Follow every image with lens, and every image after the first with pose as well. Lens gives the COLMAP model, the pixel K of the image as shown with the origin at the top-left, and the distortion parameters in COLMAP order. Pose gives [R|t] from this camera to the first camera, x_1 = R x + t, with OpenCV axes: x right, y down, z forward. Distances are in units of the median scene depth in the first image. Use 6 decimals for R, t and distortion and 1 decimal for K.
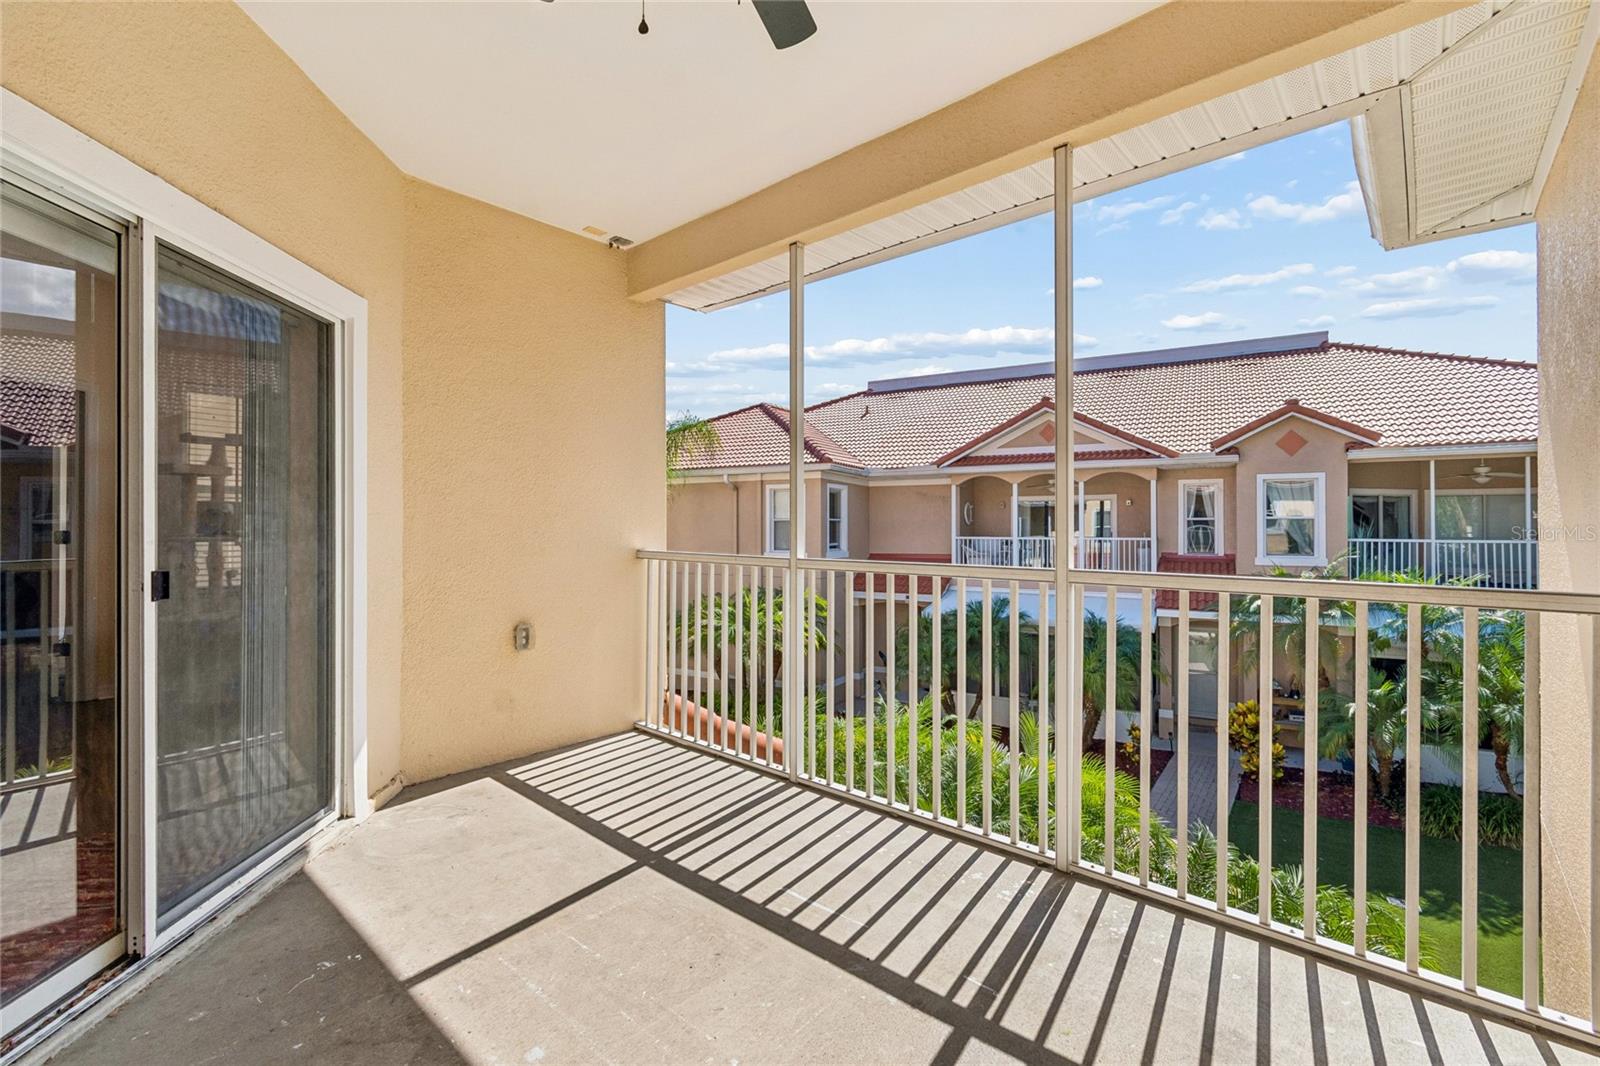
lens RADIAL K [[705.2, 0, 793.6], [0, 705.2, 495.1], [0, 0, 1]] dist [-0.000933, -0.000457]
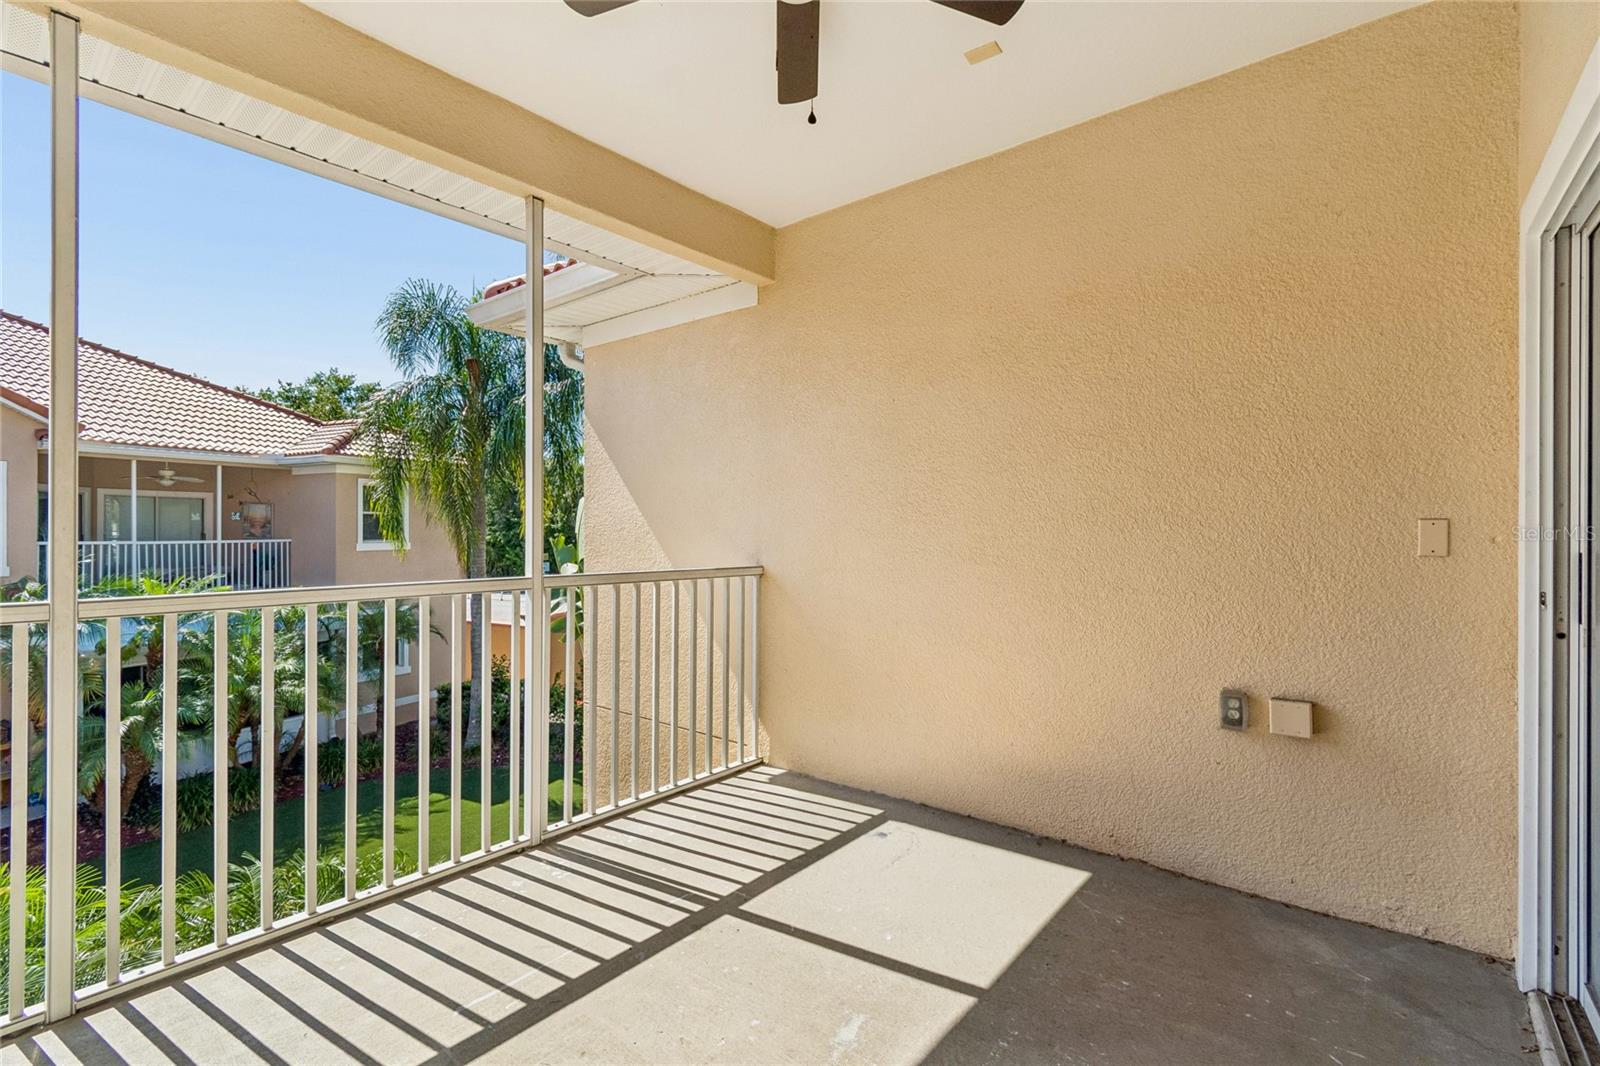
lens RADIAL K [[710.5, 0, 807.9], [0, 710.5, 537.6], [0, 0, 1]] dist [0.001653, 0.000006]
pose [[-0.056860, -0.010215, 0.998330, -0.743389], [-0.054240, 0.998503, 0.007128, 0.002956], [-0.996908, -0.053744, -0.057329, 0.615265]]
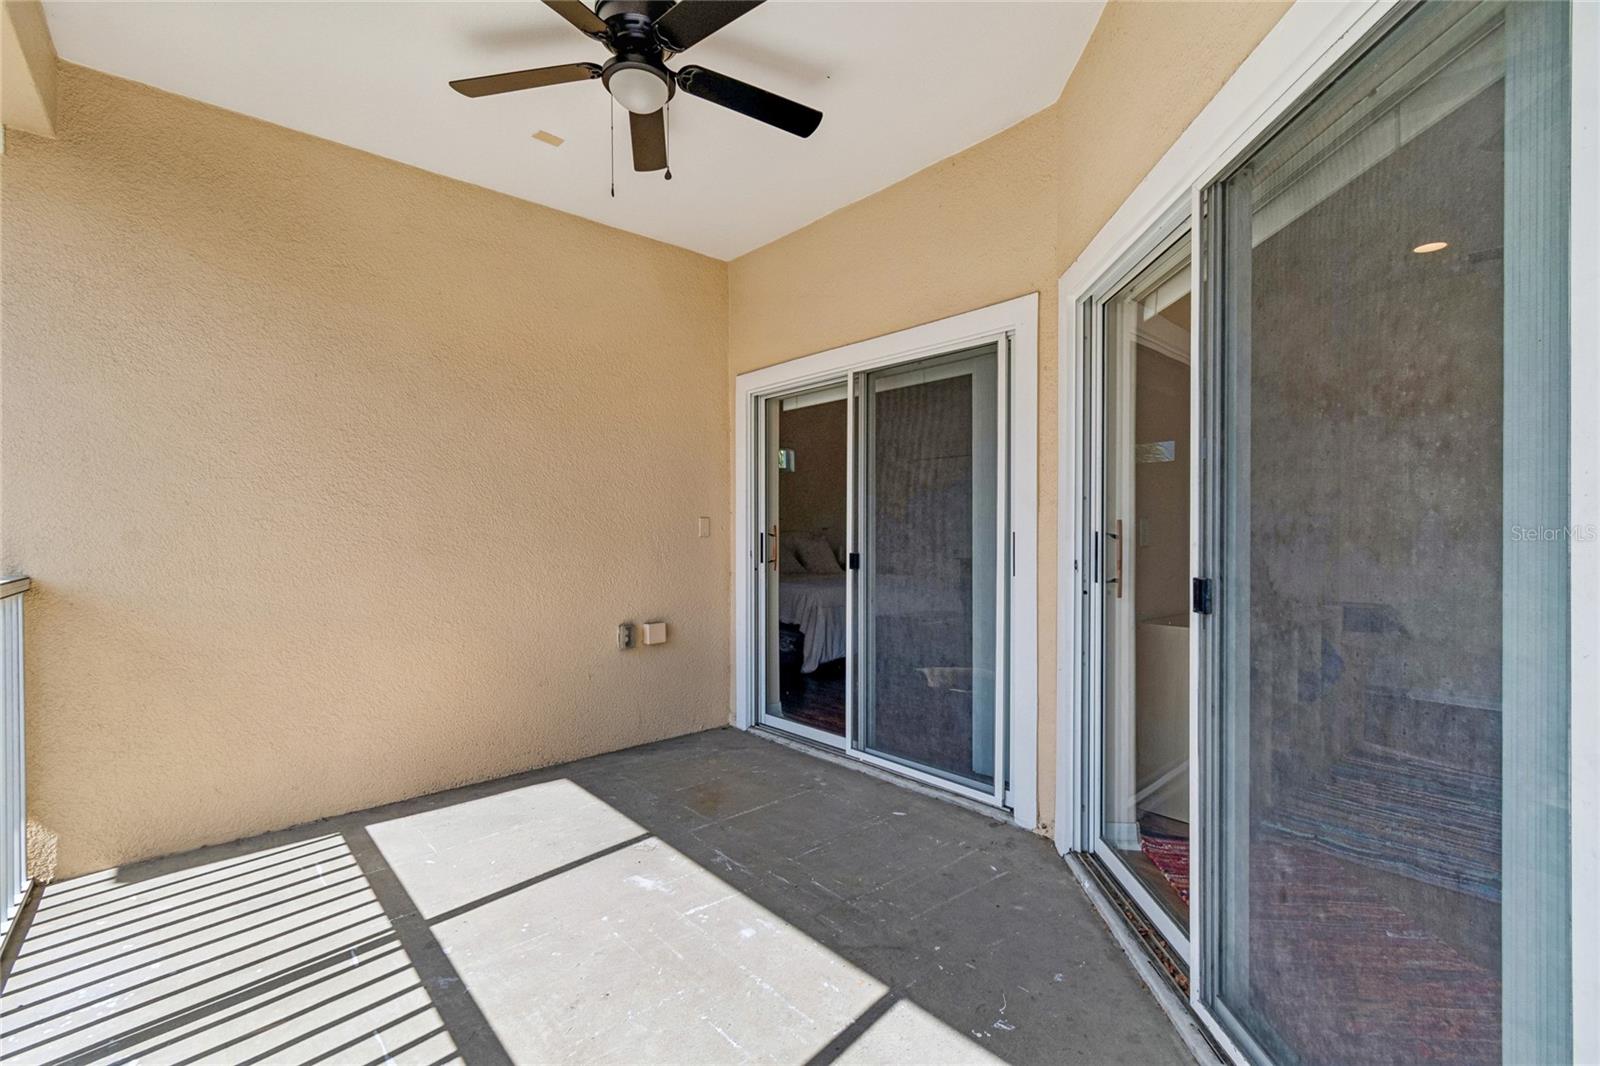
lens RADIAL K [[710.5, 0, 807.9], [0, 710.5, 537.6], [0, 0, 1]] dist [0.001653, 0.000006]
pose [[-0.993611, 0.003868, 0.112793, -0.385487], [-0.001962, 0.998670, -0.051530, 0.075232], [-0.112842, -0.051422, -0.992281, 1.438601]]
